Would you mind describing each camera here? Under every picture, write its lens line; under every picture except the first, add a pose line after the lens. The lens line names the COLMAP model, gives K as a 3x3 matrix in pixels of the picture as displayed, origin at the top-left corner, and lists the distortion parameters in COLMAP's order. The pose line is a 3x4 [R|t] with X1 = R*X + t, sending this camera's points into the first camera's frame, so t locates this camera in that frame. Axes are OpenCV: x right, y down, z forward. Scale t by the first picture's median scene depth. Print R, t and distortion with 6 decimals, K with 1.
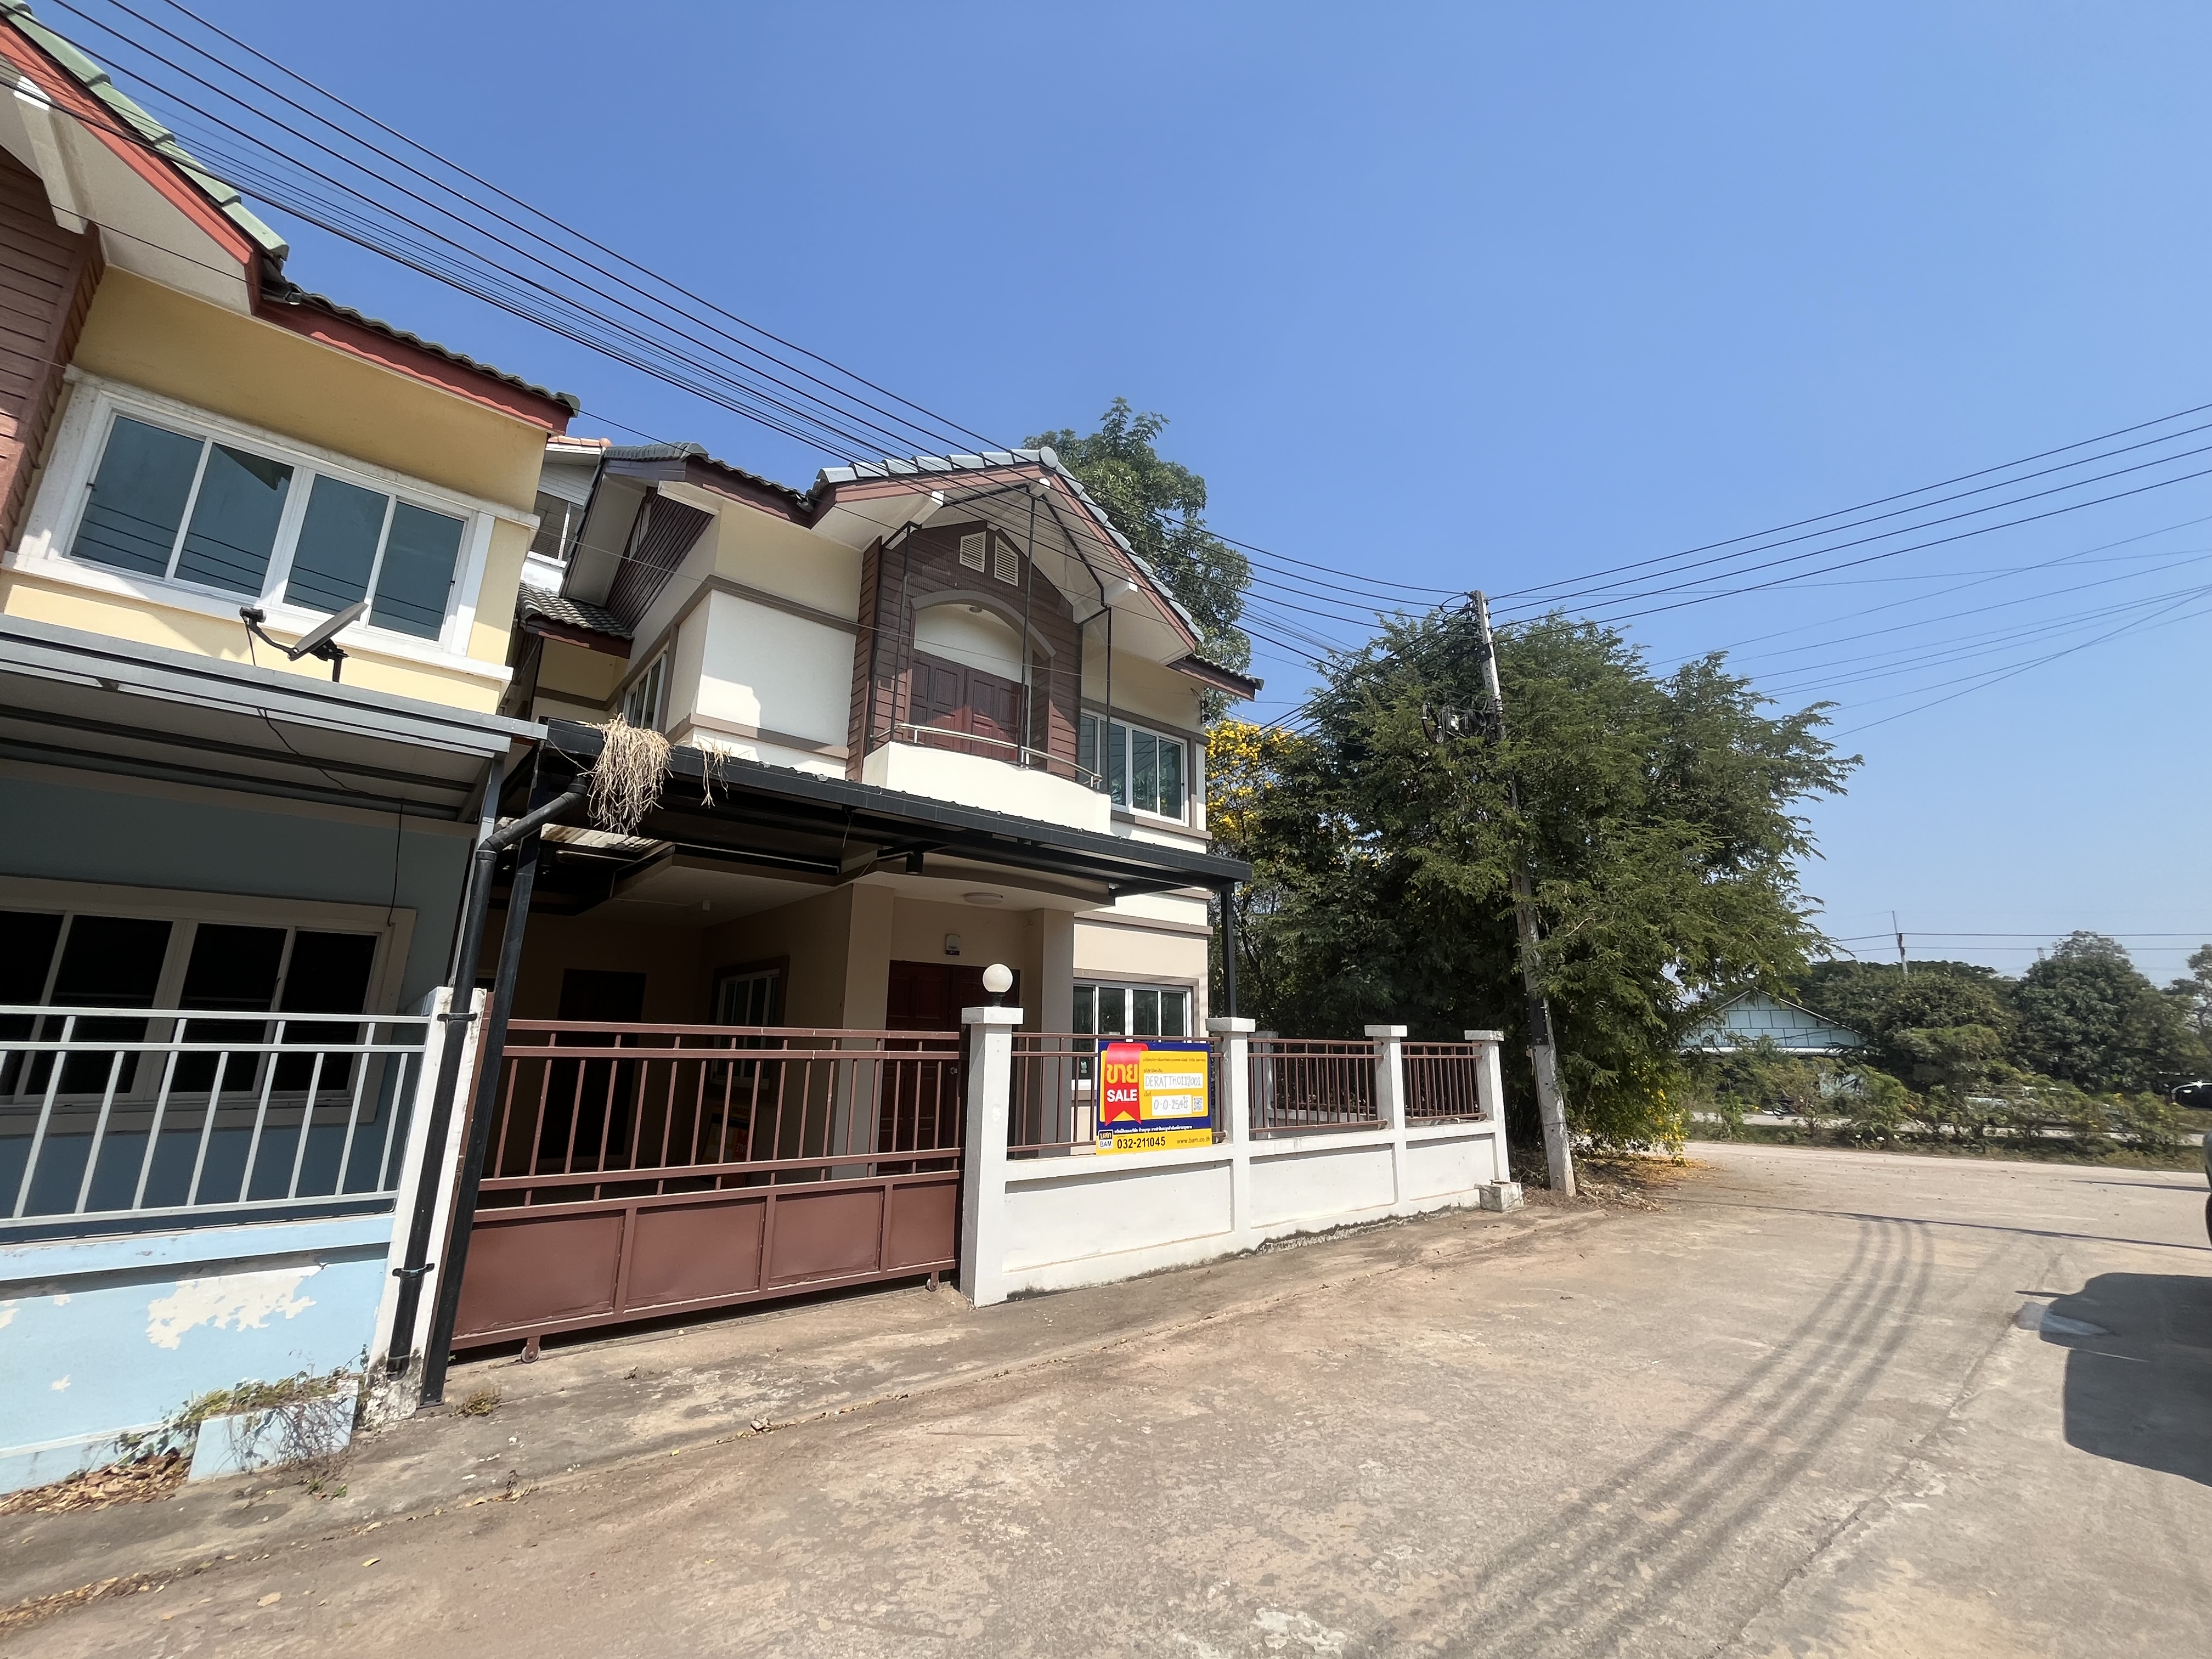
lens RADIAL K [[884.7, 0, 1102.9], [0, 884.7, 836.7], [0, 0, 1]] dist [-0.003265, 0.000547]
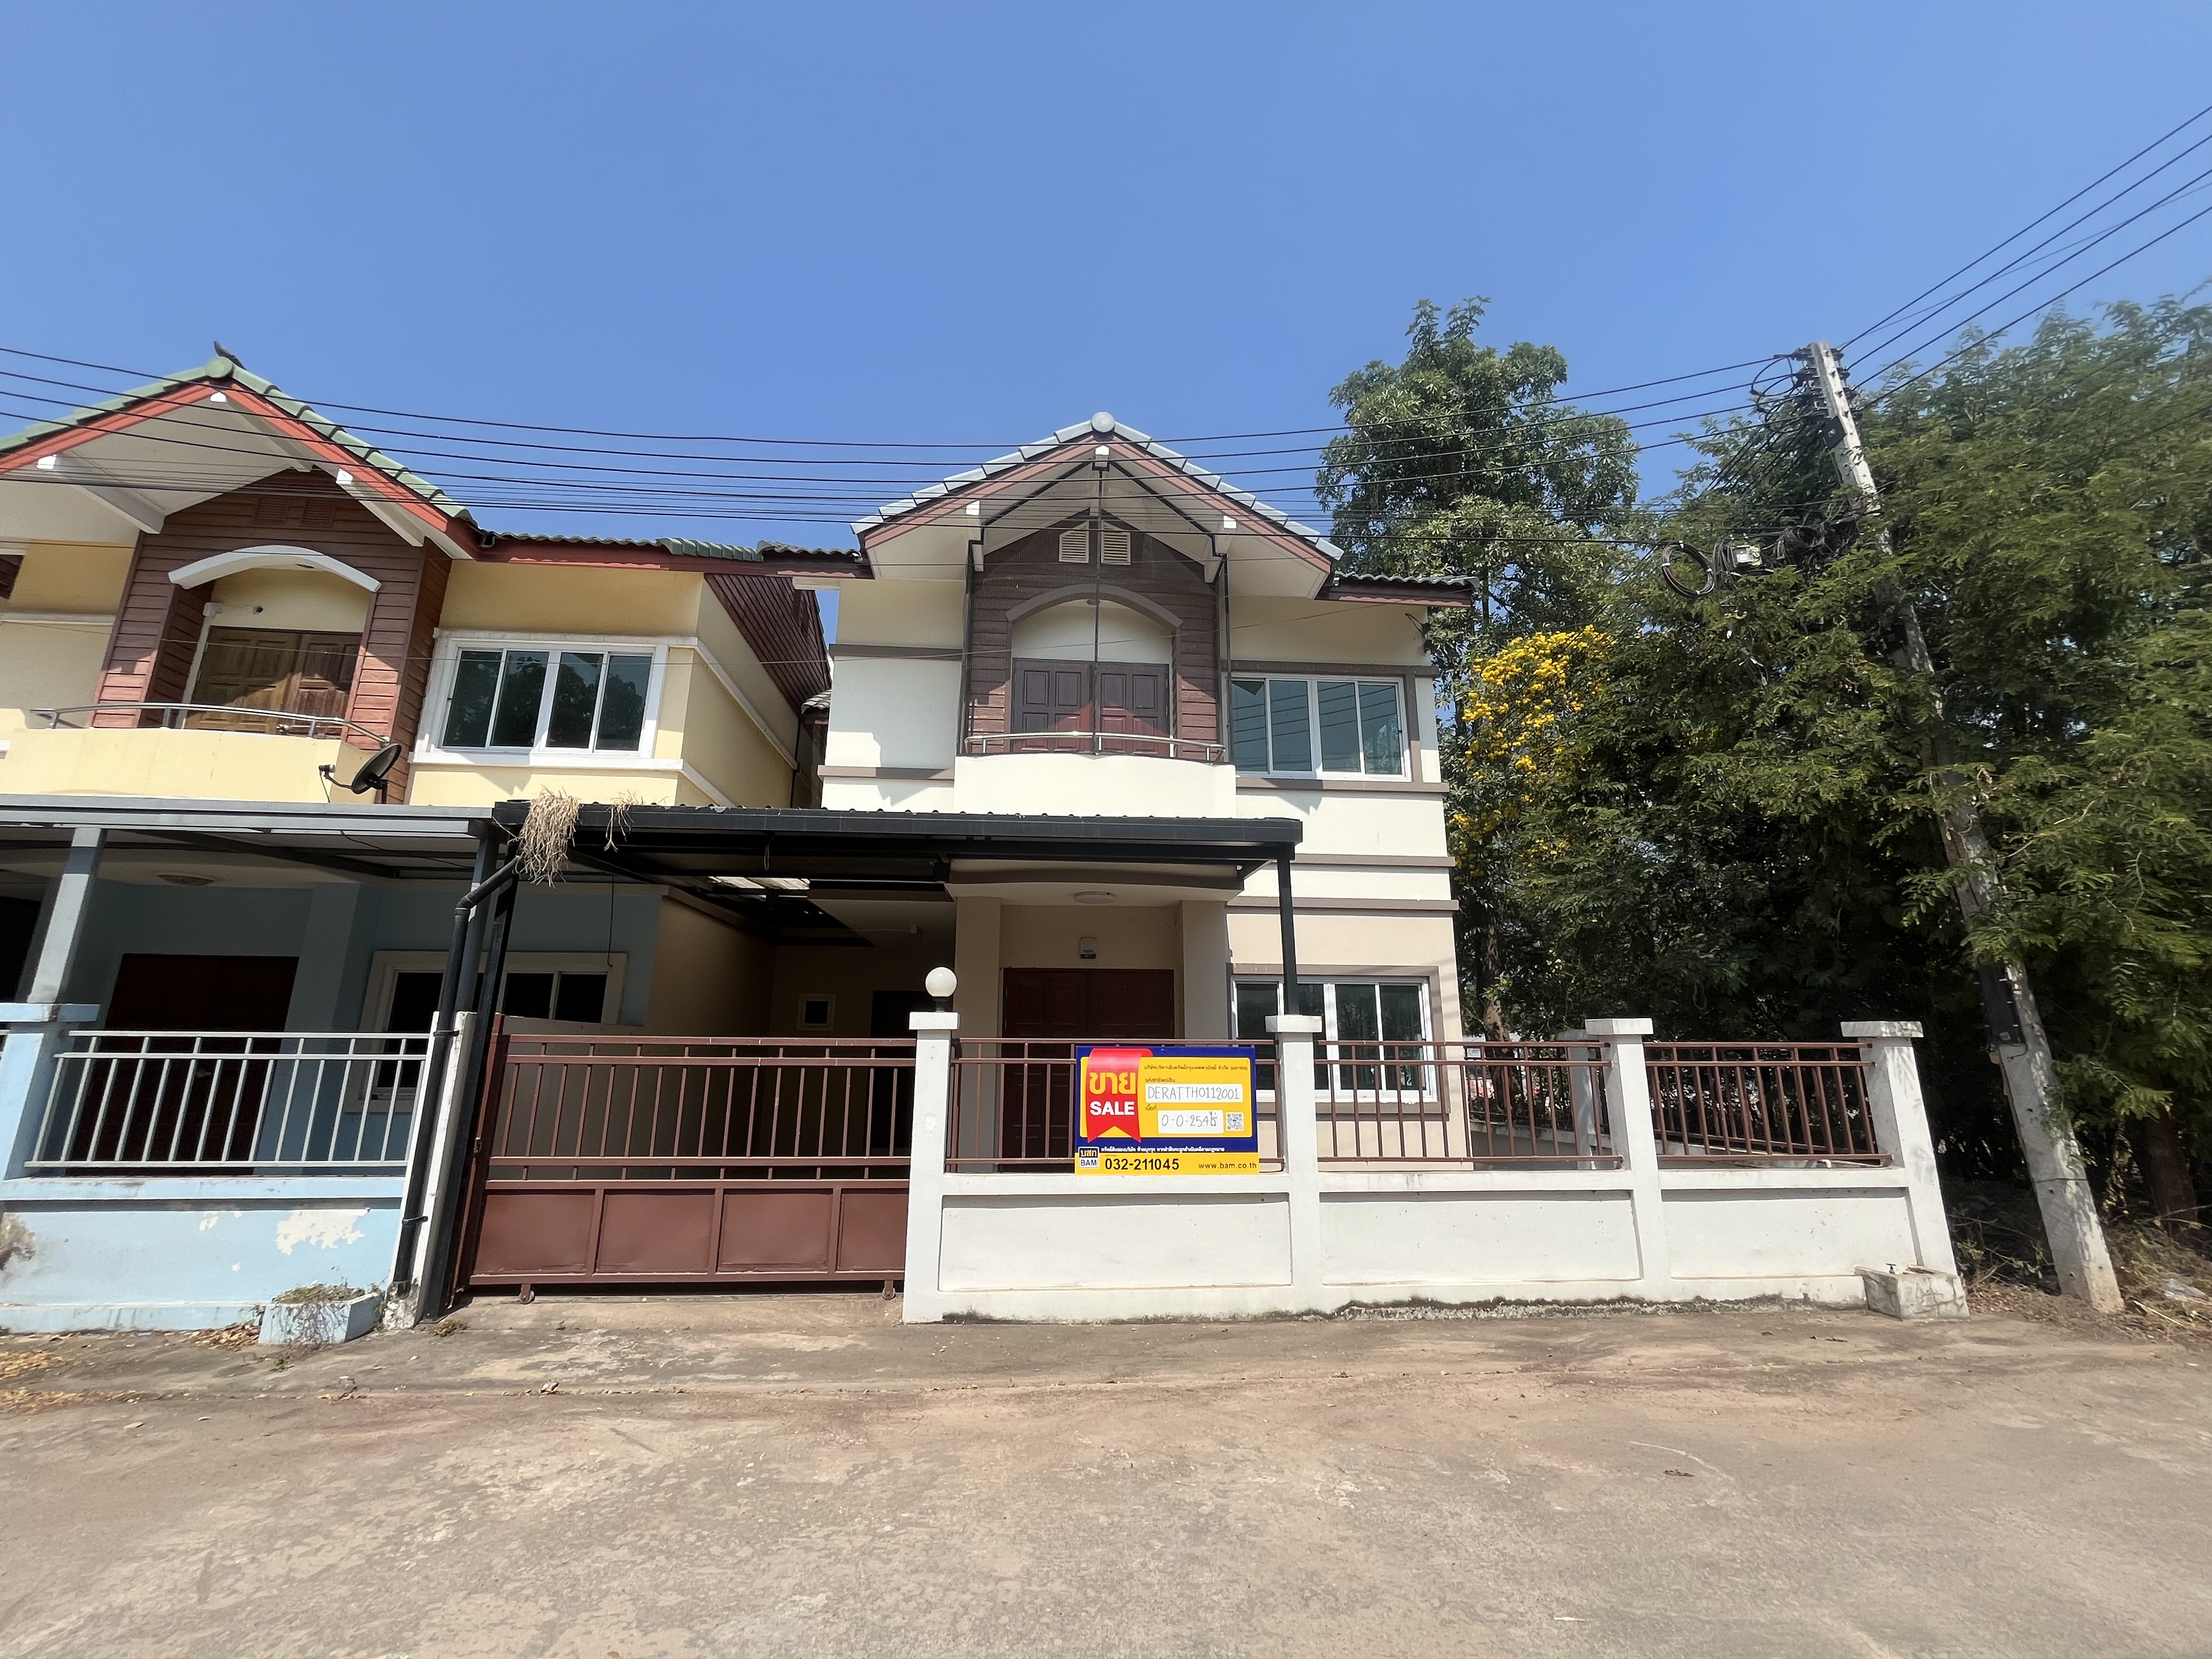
lens RADIAL K [[884.7, 0, 1105.1], [0, 884.7, 840.6], [0, 0, 1]] dist [-0.003265, 0.000547]
pose [[0.816915, -0.141573, -0.559112, 0.537583], [0.138626, 0.989184, -0.047926, 0.072078], [0.559850, -0.038356, 0.827706, 0.282787]]
